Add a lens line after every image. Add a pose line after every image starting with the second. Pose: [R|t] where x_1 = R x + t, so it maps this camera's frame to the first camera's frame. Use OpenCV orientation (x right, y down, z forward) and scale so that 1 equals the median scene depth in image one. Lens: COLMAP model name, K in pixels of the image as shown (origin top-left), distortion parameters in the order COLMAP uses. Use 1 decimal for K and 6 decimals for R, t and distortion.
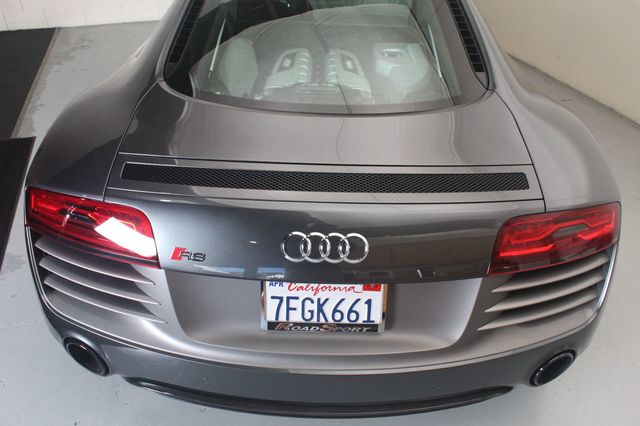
lens RADIAL K [[542.1, 0, 322.1], [0, 542.1, 215.4], [0, 0, 1]] dist [-0.101973, 0.054334]
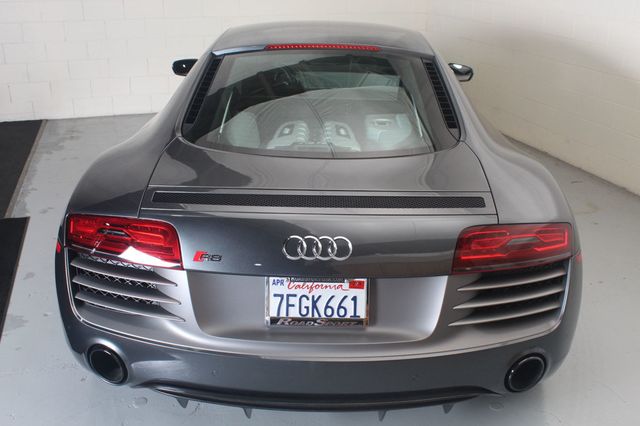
lens RADIAL K [[675.9, 0, 320.4], [0, 675.9, 216.5], [0, 0, 1]] dist [-0.046098, 0.000000]
pose [[0.999889, -0.010738, -0.010320, 0.027117], [0.008200, 0.975371, -0.220417, 0.308296], [0.012433, 0.220308, 0.975351, -0.502317]]
